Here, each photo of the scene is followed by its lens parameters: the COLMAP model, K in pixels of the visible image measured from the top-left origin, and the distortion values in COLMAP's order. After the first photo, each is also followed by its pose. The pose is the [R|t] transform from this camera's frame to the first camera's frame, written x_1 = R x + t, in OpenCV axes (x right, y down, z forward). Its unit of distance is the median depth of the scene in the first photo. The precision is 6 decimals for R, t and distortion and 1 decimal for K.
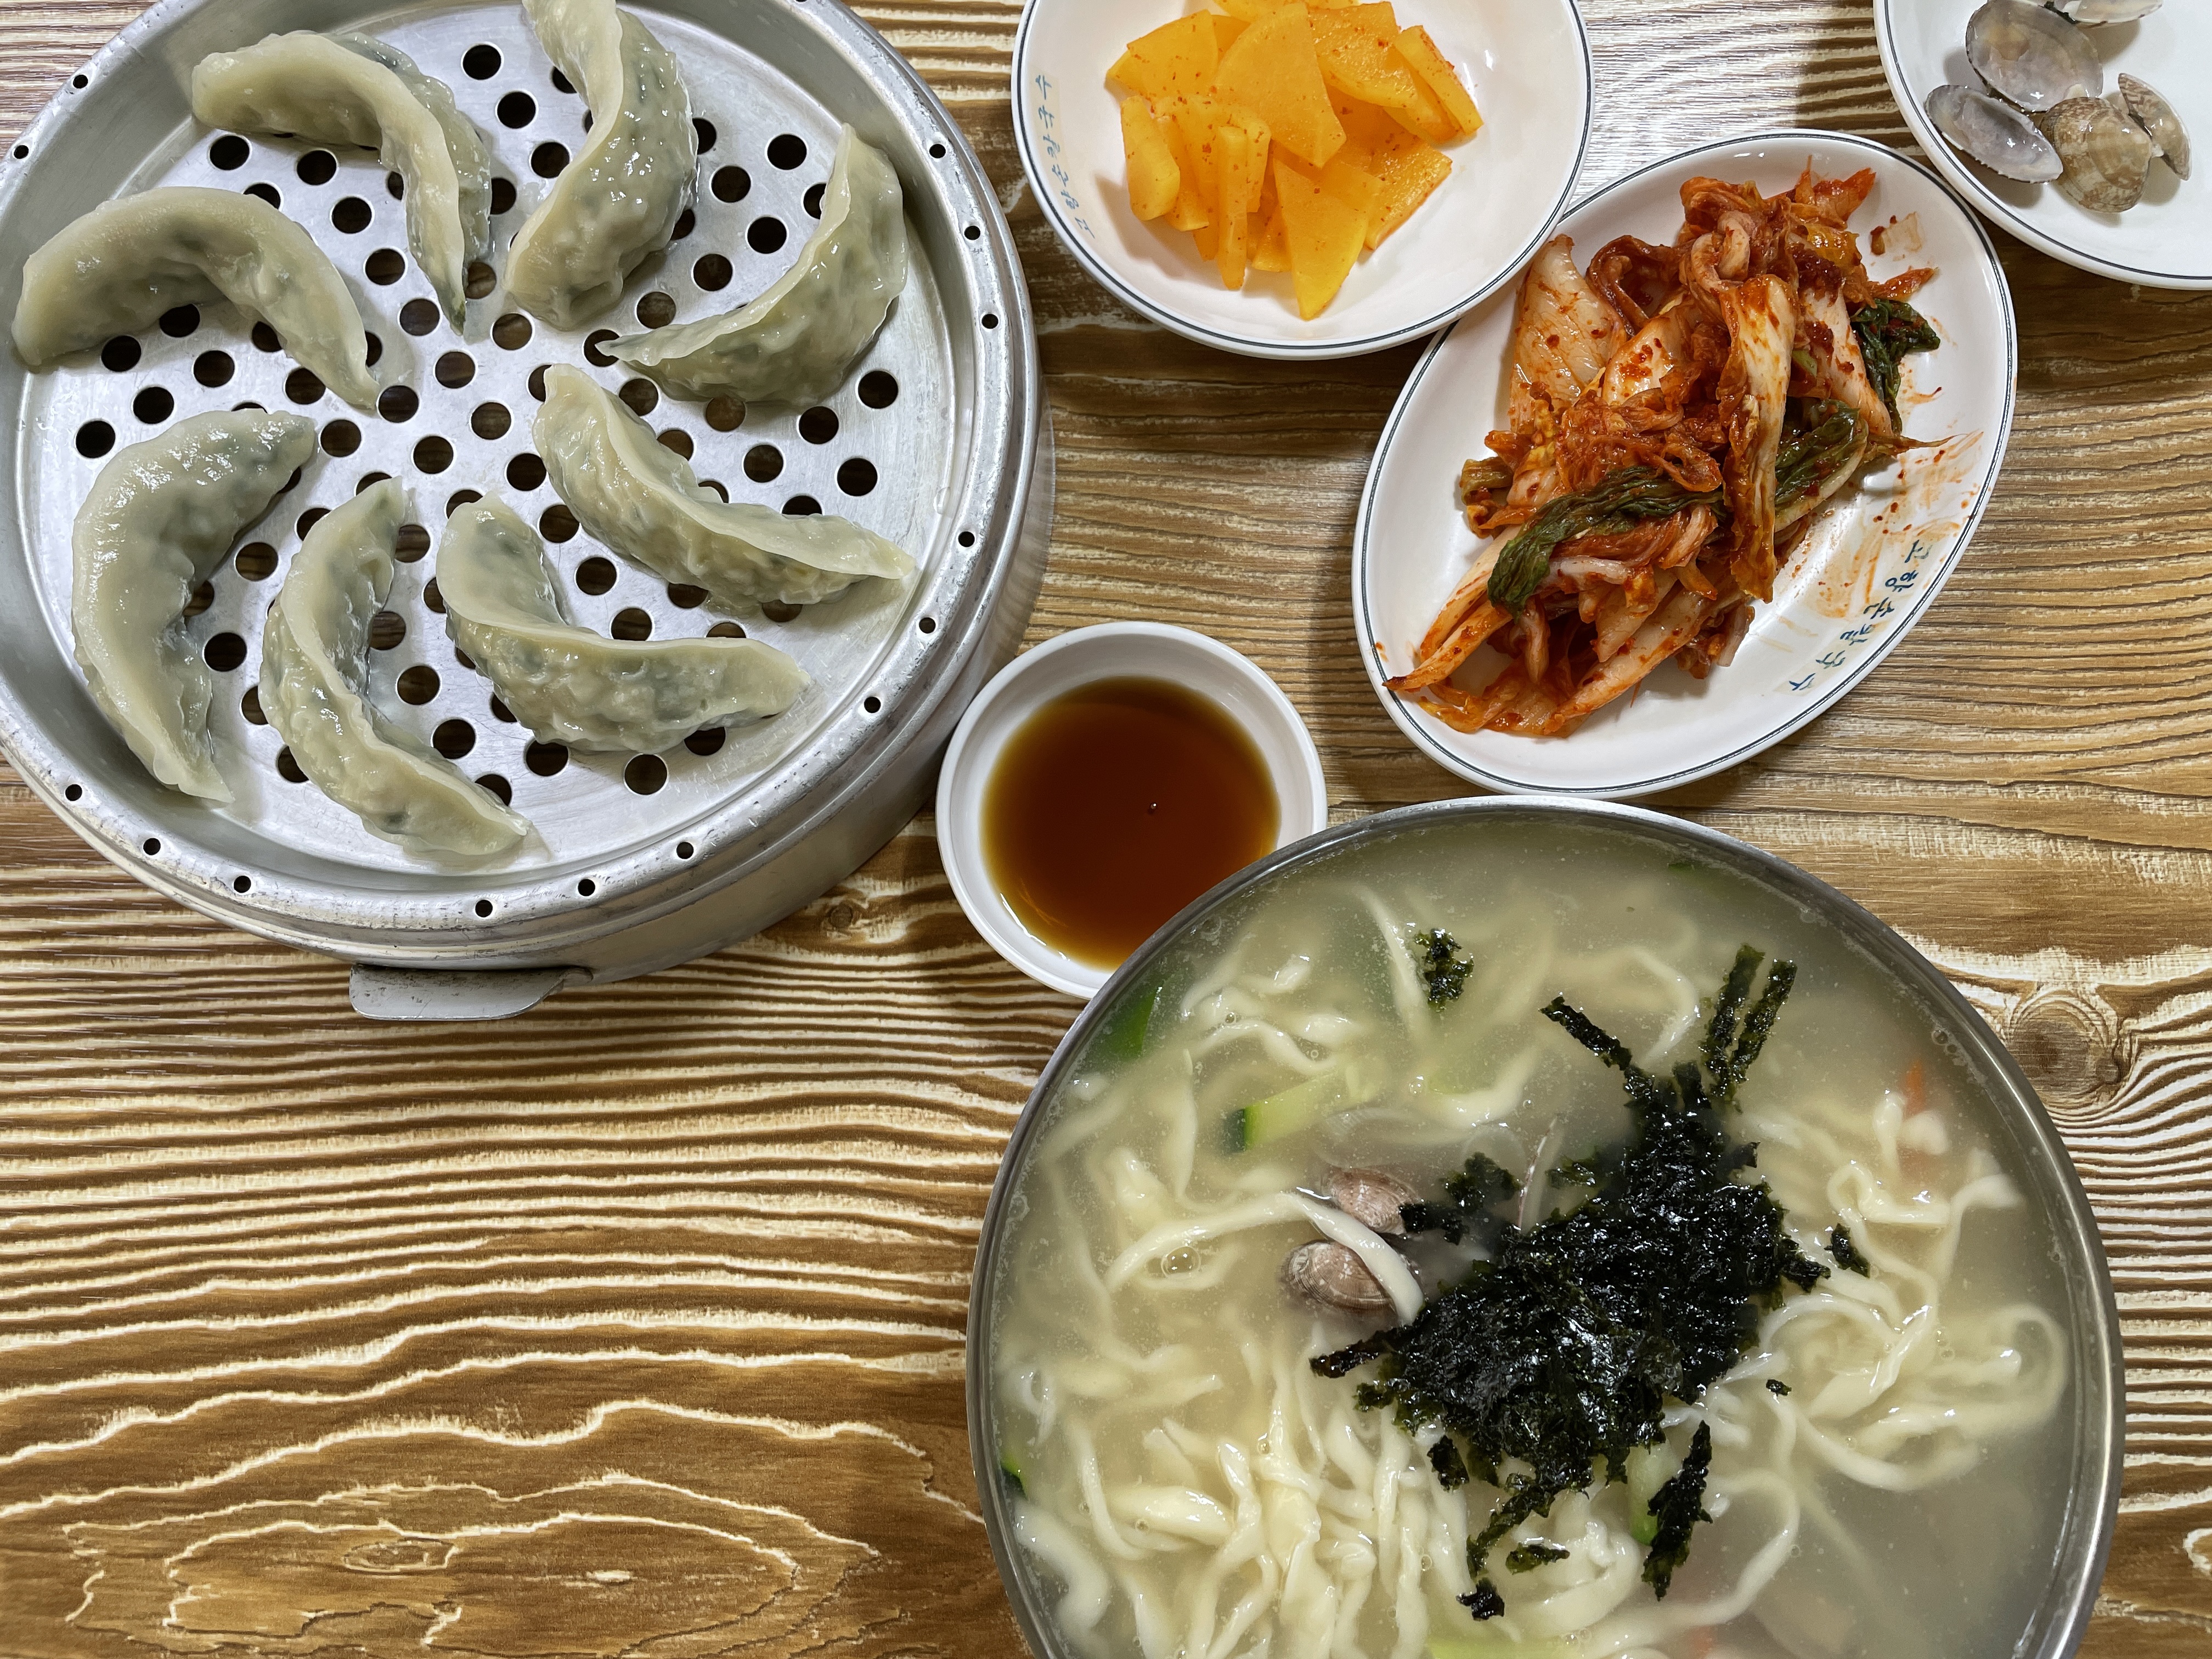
lens RADIAL K [[1765.8, 0, 1101.7], [0, 1765.8, 866.7], [0, 0, 1]] dist [0.075728, -0.121034]
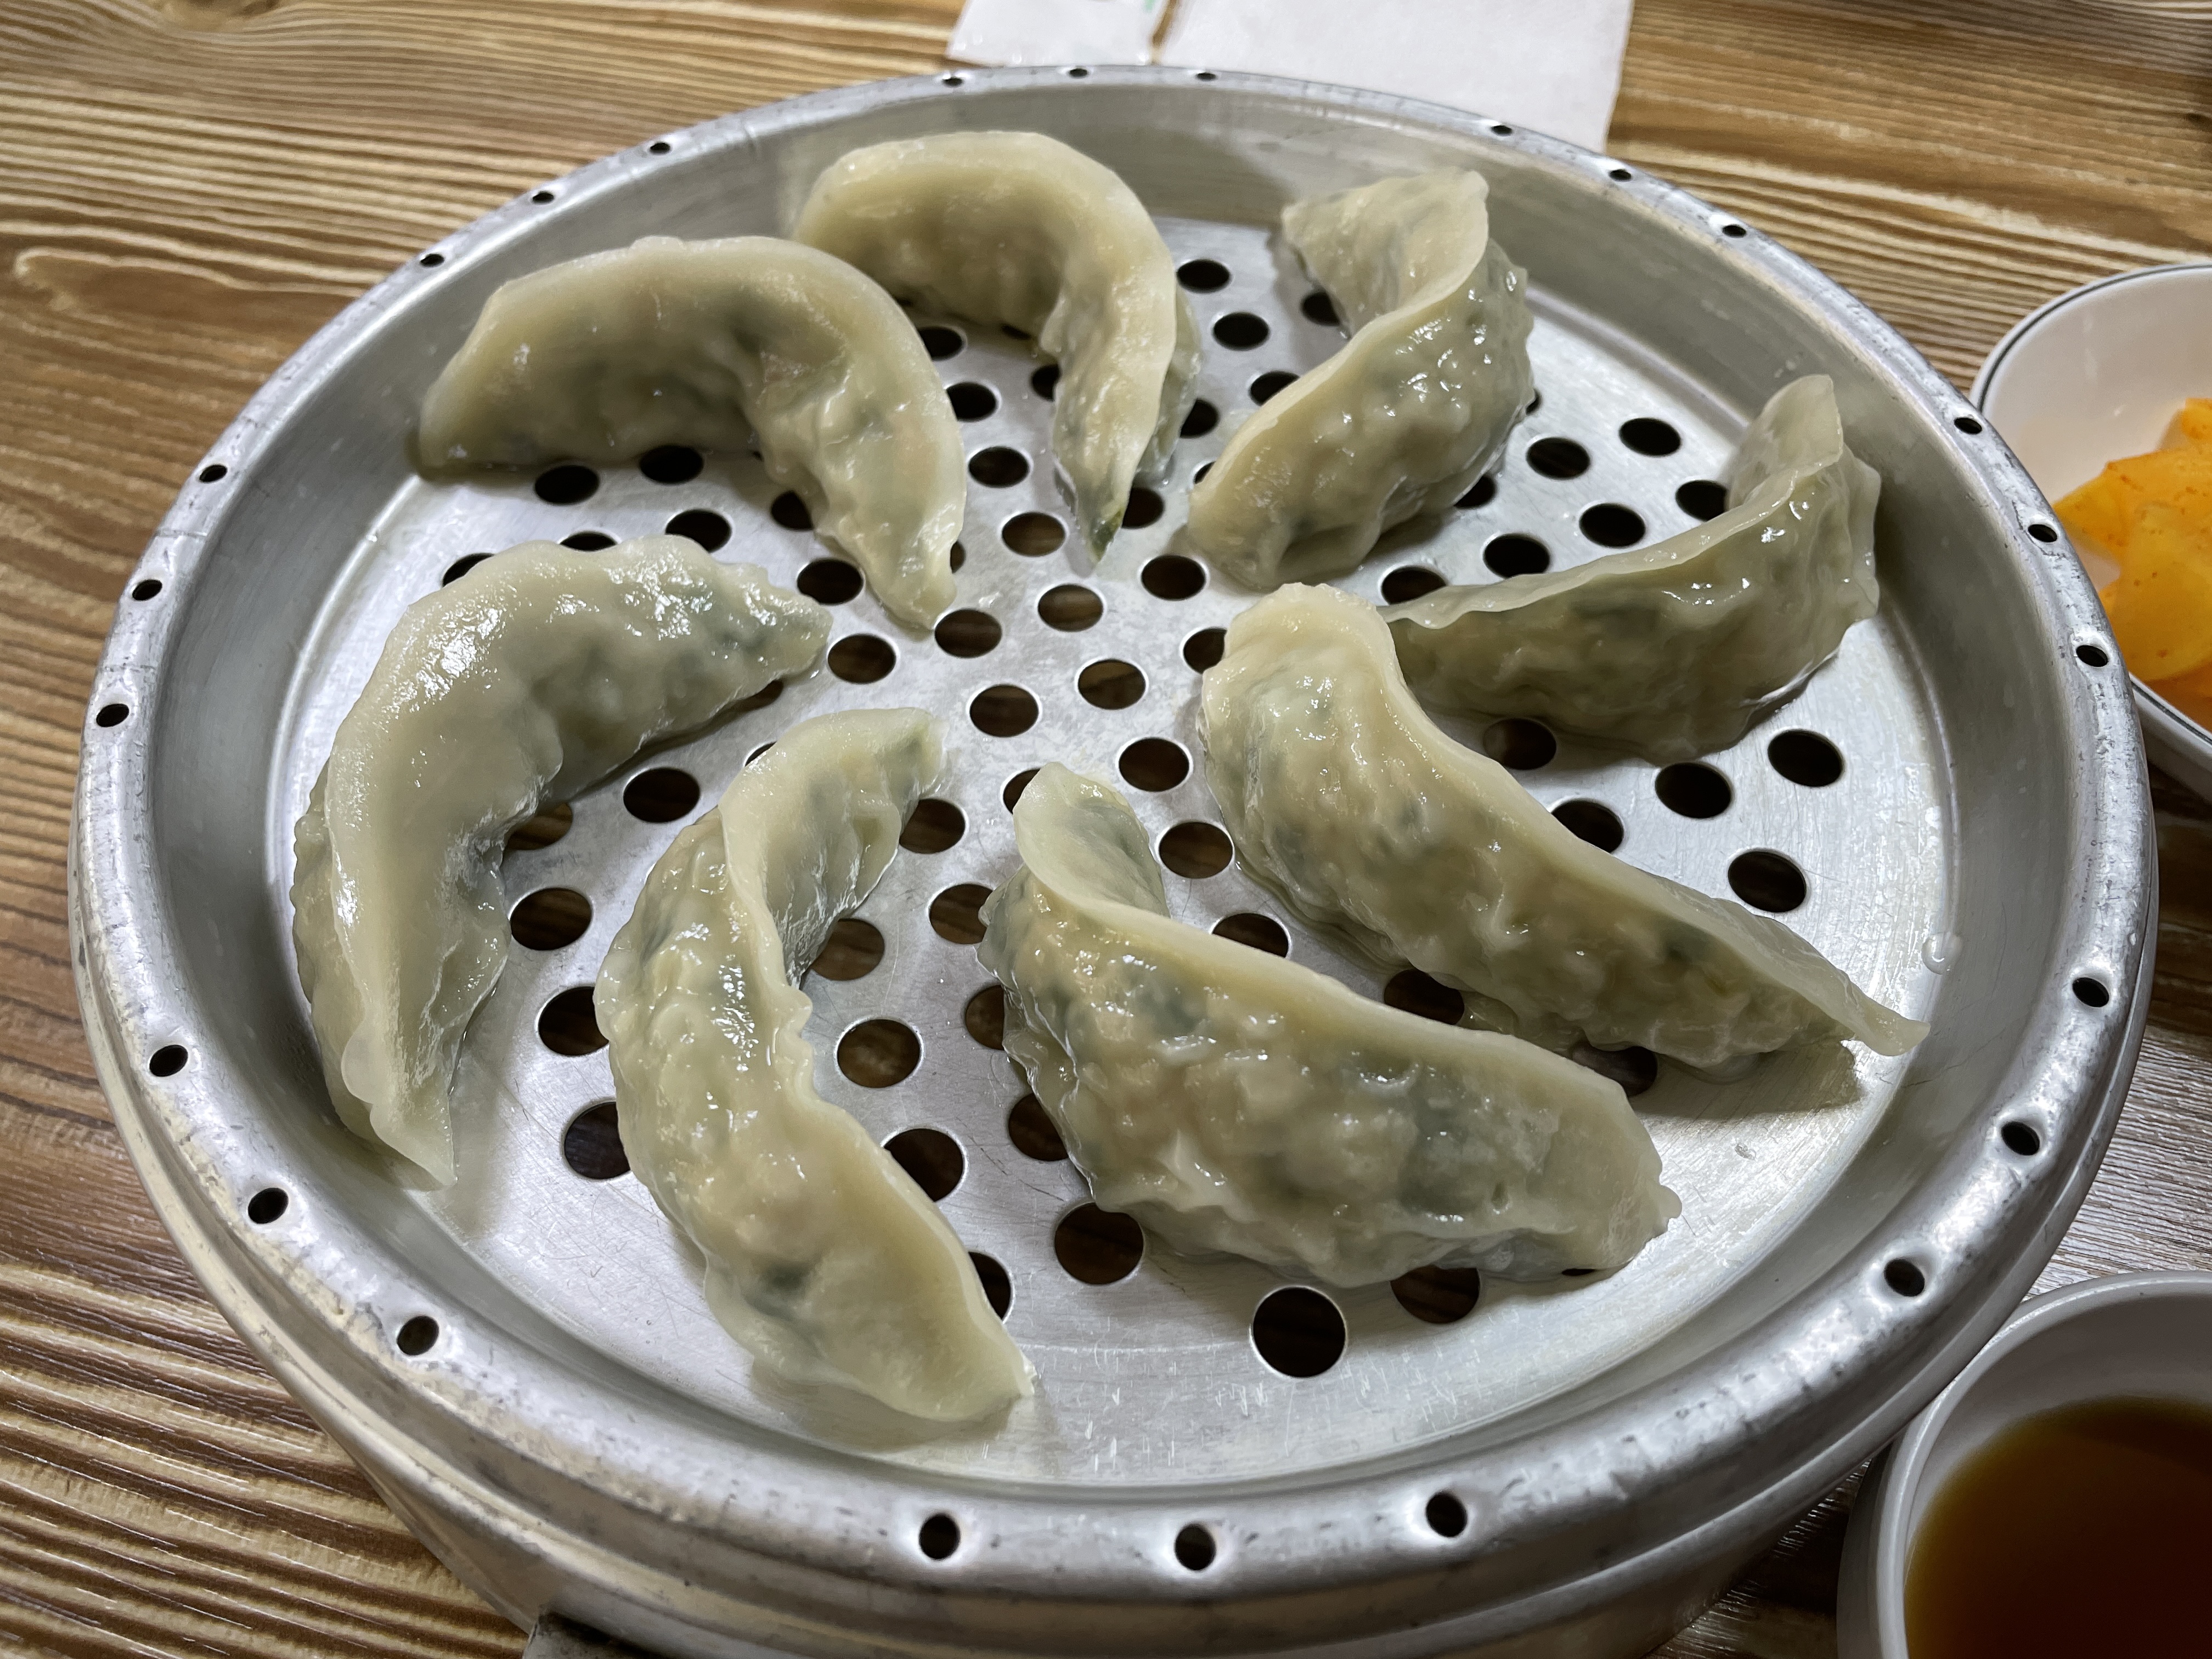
lens RADIAL K [[1765.8, 0, 1111.7], [0, 1765.8, 809.9], [0, 0, 1]] dist [0.075728, -0.121034]
pose [[0.970906, 0.203255, -0.126606, -0.265595], [-0.238919, 0.857810, -0.455060, 0.052007], [0.016110, 0.472069, 0.881415, 0.515413]]
